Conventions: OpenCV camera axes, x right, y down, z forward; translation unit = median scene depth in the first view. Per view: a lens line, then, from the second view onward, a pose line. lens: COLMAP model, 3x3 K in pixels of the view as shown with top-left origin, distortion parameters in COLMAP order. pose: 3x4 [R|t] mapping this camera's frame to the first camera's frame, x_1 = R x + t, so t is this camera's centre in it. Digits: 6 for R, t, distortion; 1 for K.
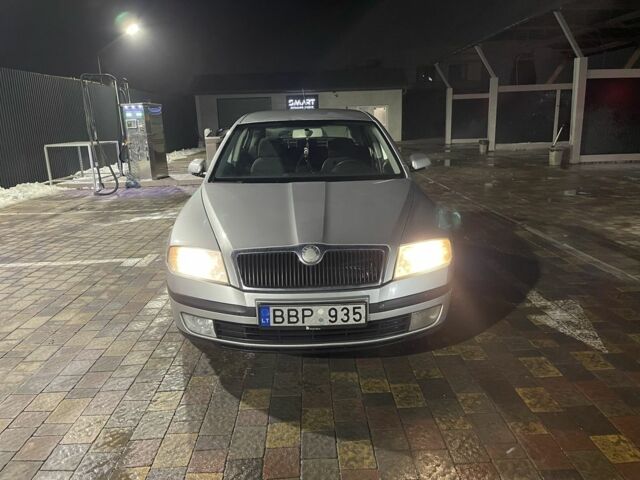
lens RADIAL K [[479.8, 0, 320.0], [0, 479.8, 240.0], [0, 0, 1]] dist [0.084616, -0.110459]
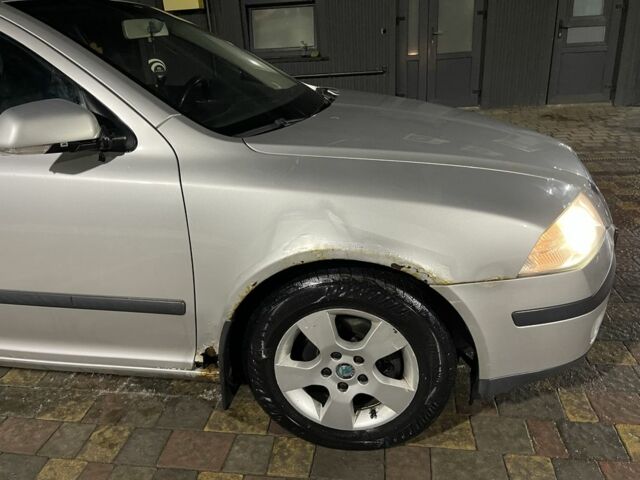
lens RADIAL K [[479.8, 0, 320.0], [0, 479.8, 240.0], [0, 0, 1]] dist [0.084616, -0.110459]
pose [[0.171639, -0.368523, 0.913636, -0.485097], [0.289882, 0.905234, 0.310676, -0.116691], [-0.941546, 0.211522, 0.262202, 0.677582]]
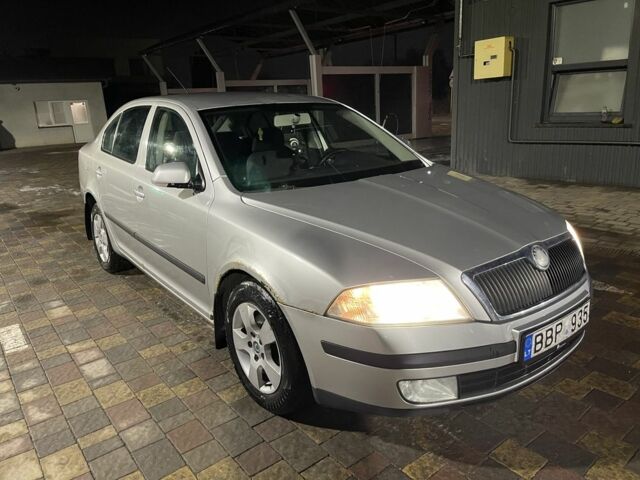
lens RADIAL K [[479.8, 0, 320.0], [0, 479.8, 240.0], [0, 0, 1]] dist [0.084616, -0.110459]
pose [[0.802198, -0.170609, 0.572164, -0.434383], [0.167820, 0.984101, 0.058151, -0.059716], [-0.572988, 0.049372, 0.818075, 0.304857]]
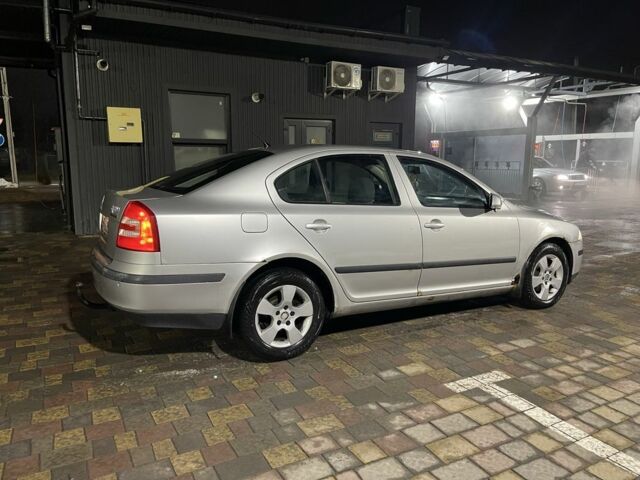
lens RADIAL K [[479.8, 0, 320.0], [0, 479.8, 240.0], [0, 0, 1]] dist [0.084616, -0.110459]
pose [[-0.452727, -0.121356, 0.883352, -0.895710], [0.221908, 0.944188, 0.243444, -0.360171], [-0.863594, 0.306237, -0.400530, 1.567112]]
